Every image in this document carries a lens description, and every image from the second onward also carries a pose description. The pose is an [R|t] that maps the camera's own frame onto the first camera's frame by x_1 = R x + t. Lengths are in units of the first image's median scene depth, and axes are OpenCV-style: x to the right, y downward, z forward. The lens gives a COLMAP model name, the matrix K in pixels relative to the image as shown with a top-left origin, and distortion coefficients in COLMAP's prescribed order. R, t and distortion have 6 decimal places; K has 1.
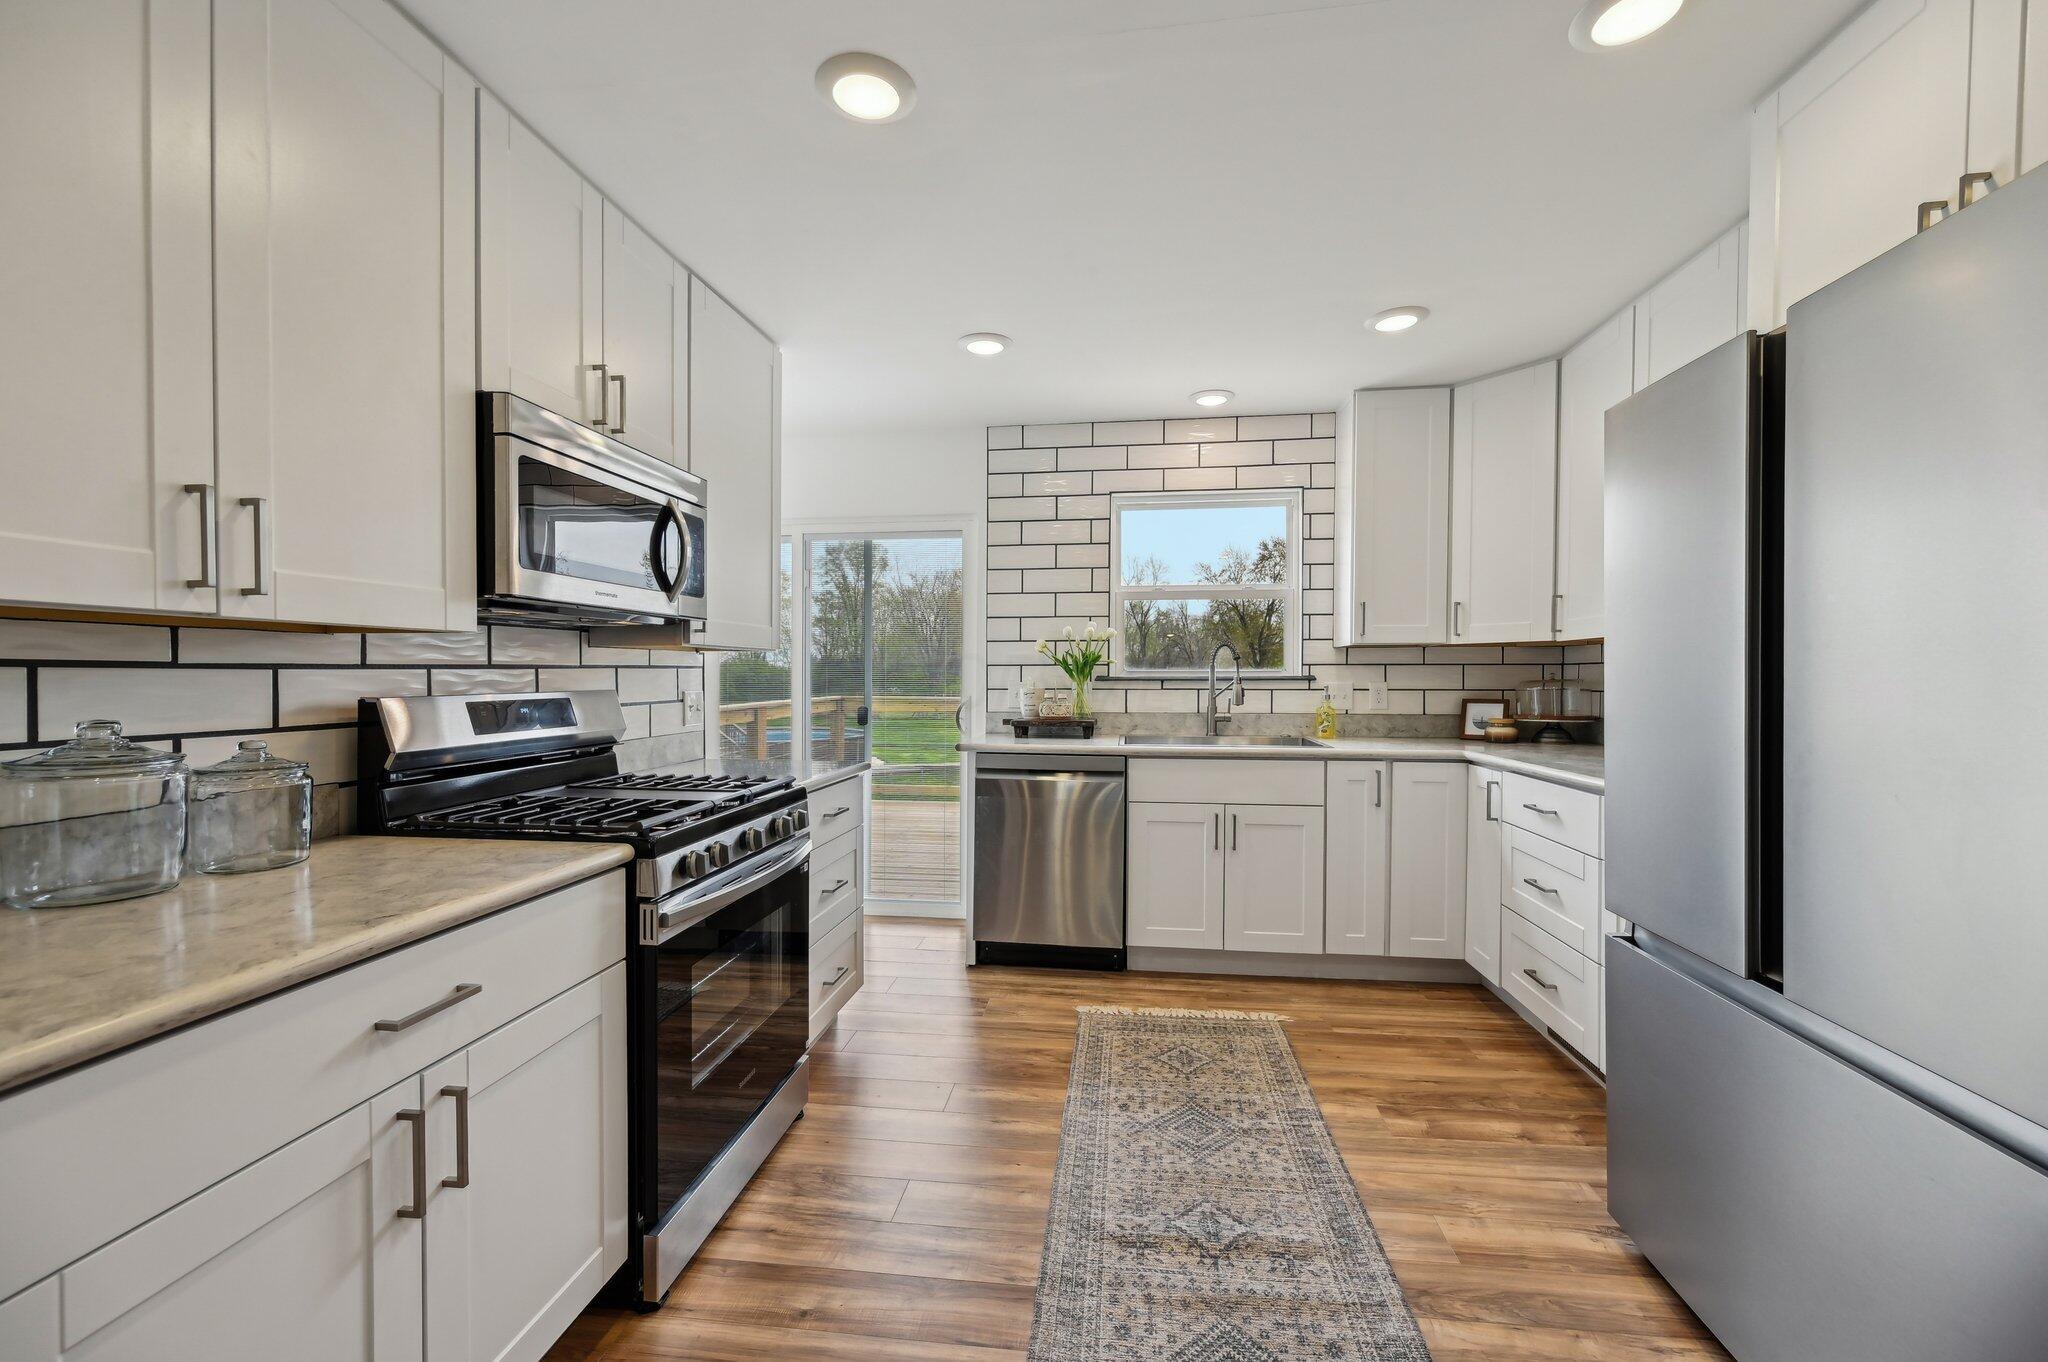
lens RADIAL K [[827.1, 0, 1024.1], [0, 827.1, 678.8], [0, 0, 1]] dist [-0.001869, 0.000891]
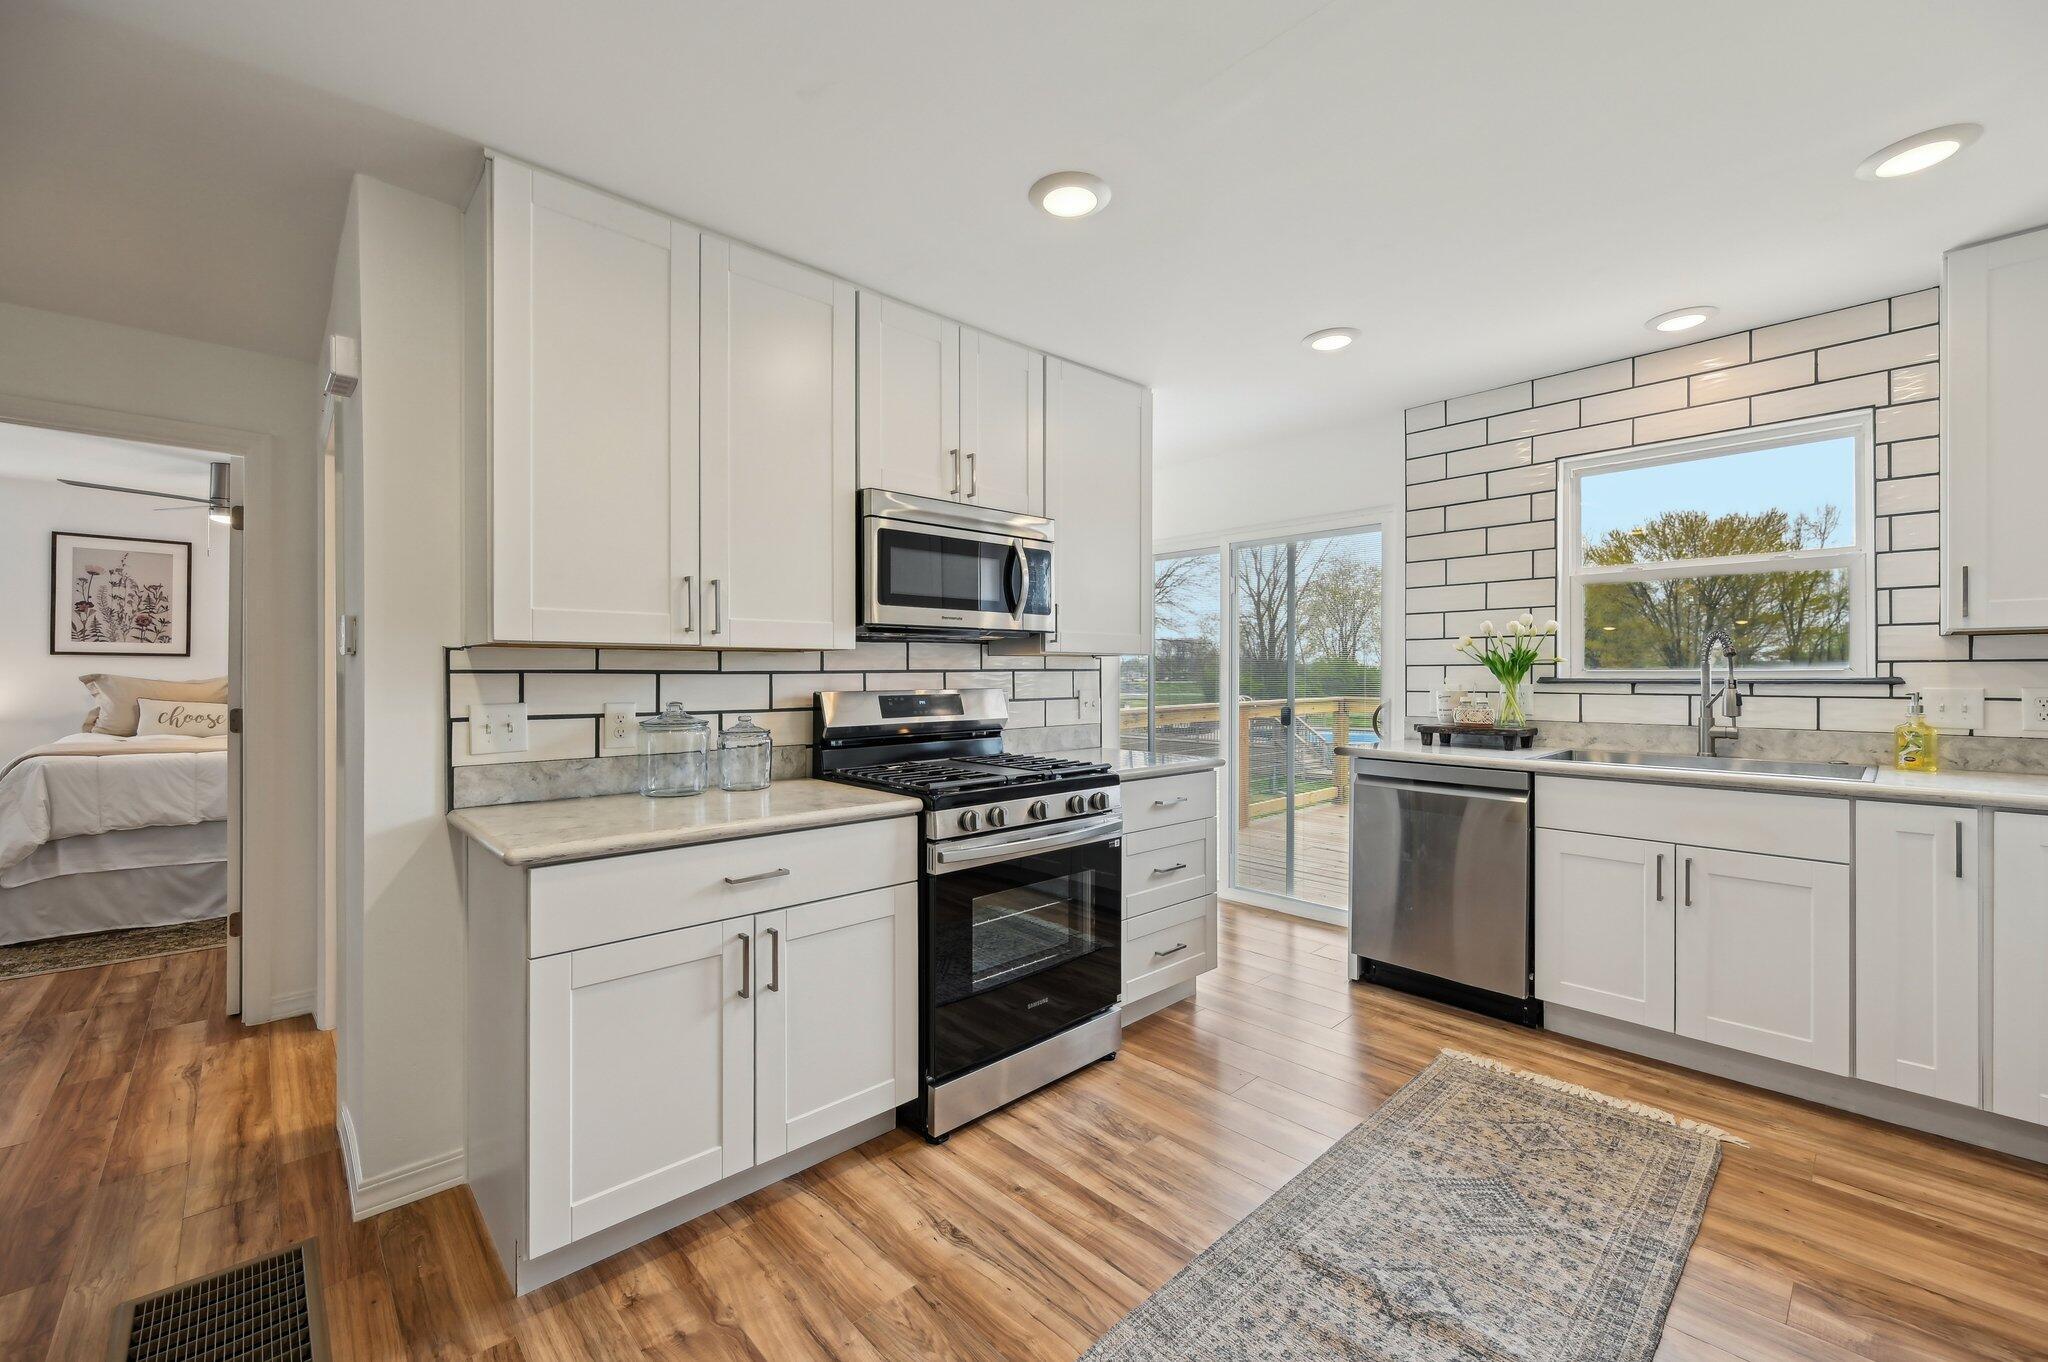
lens RADIAL K [[827.1, 0, 1021.8], [0, 827.1, 663.1], [0, 0, 1]] dist [-0.001869, 0.000891]
pose [[0.771384, -0.009995, -0.636292, 0.294424], [-0.001921, 0.999836, -0.018035, -0.002466], [0.636367, 0.015134, 0.771238, 0.015279]]
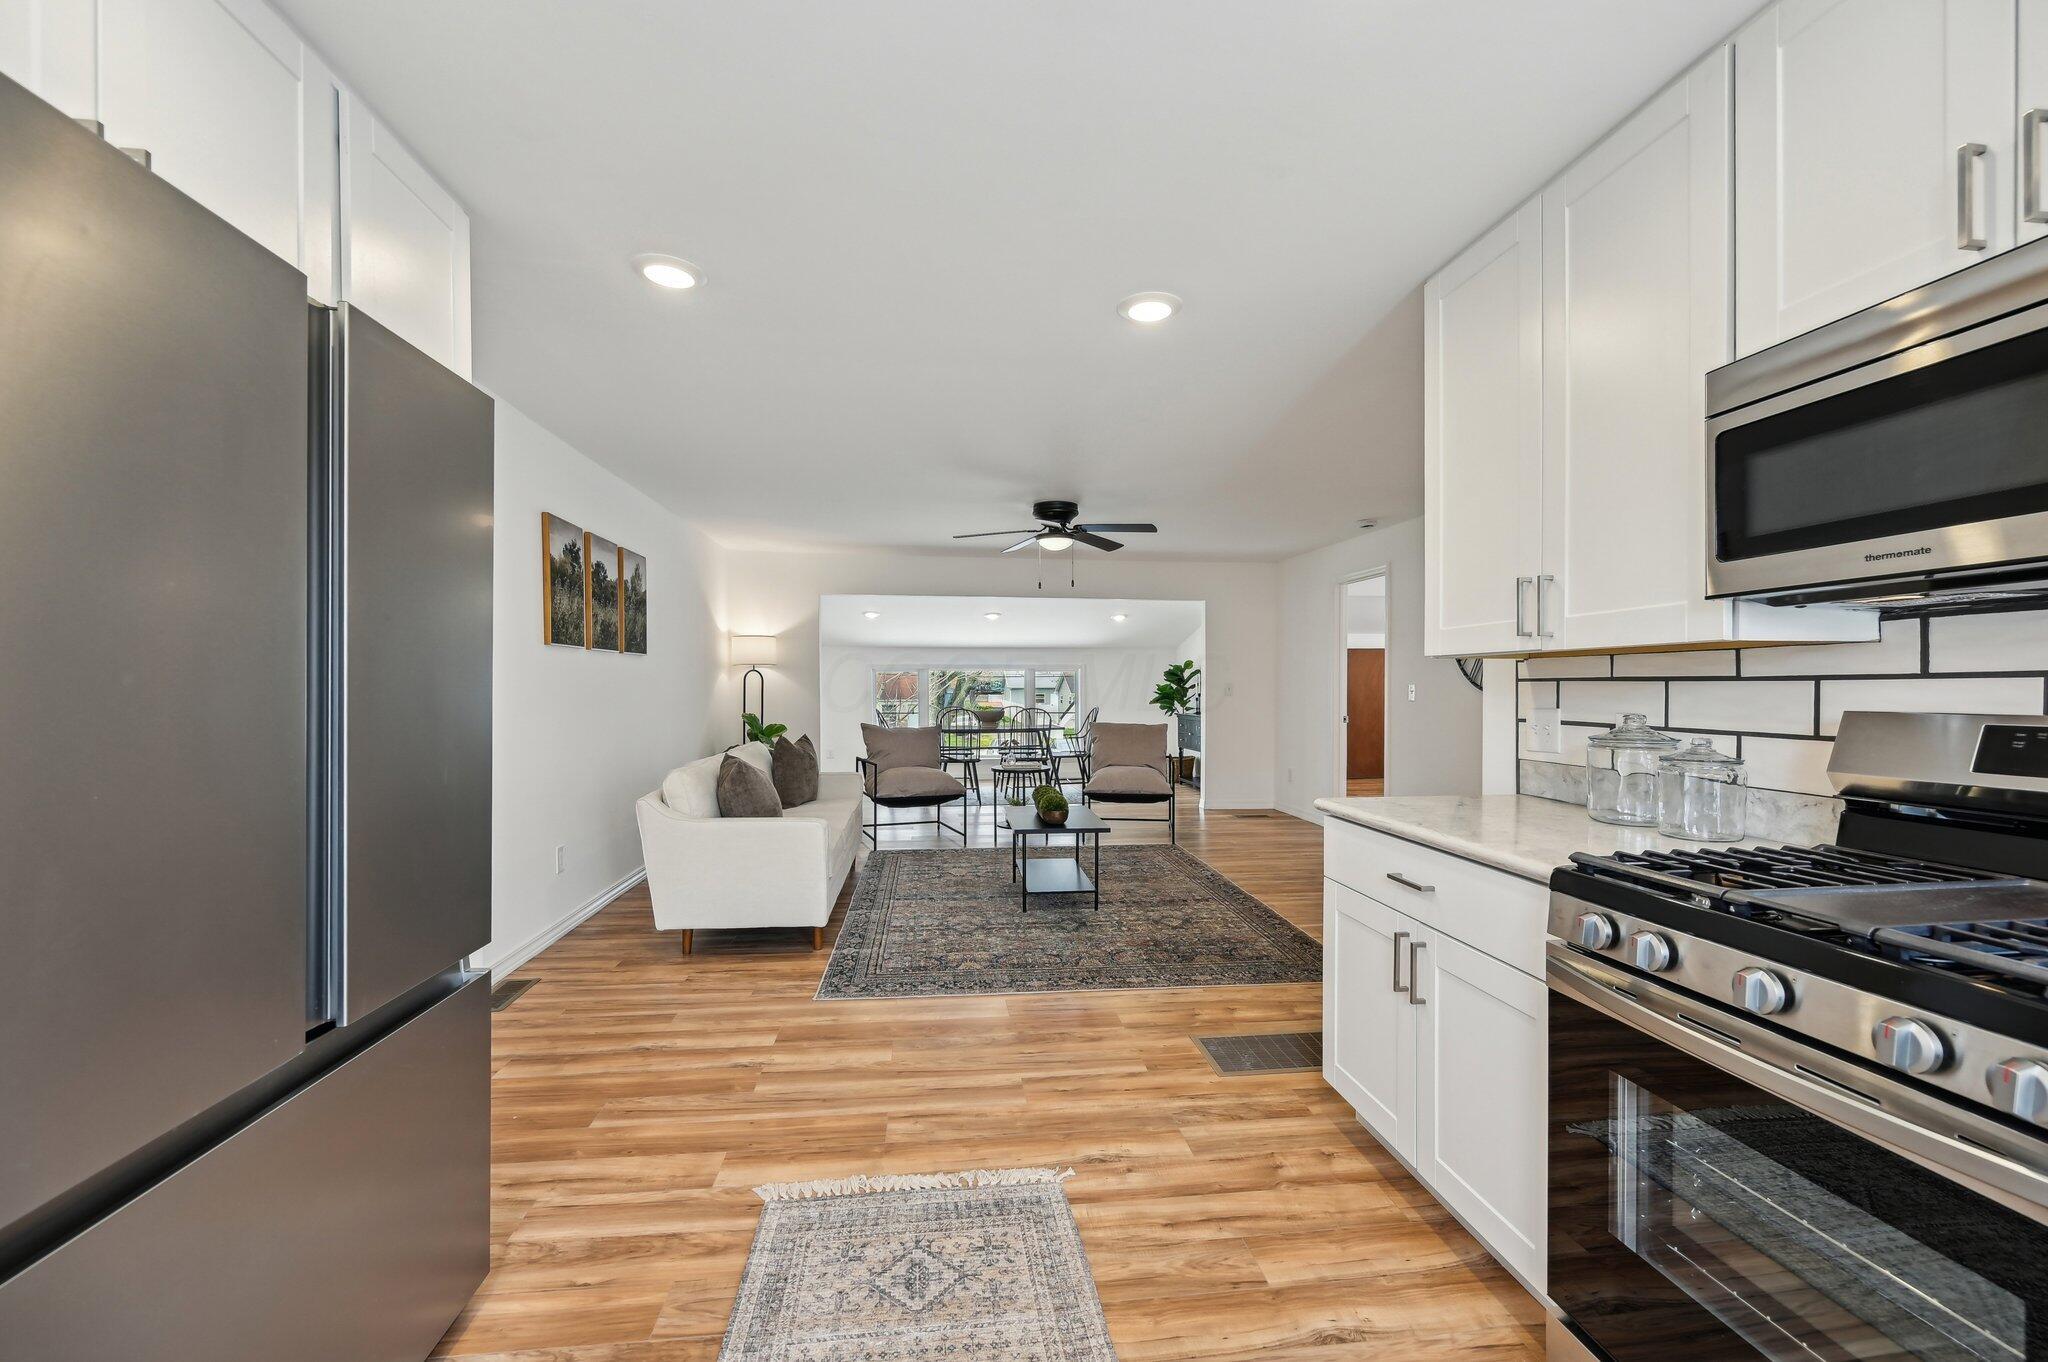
lens RADIAL K [[827.1, 0, 1030.4], [0, 827.1, 685.7], [0, 0, 1]] dist [-0.001869, 0.000891]
pose [[-0.966646, 0.000763, -0.256117, 0.179140], [-0.000729, 0.999983, 0.005733, -0.005453], [0.256117, 0.005729, -0.966629, 0.933478]]
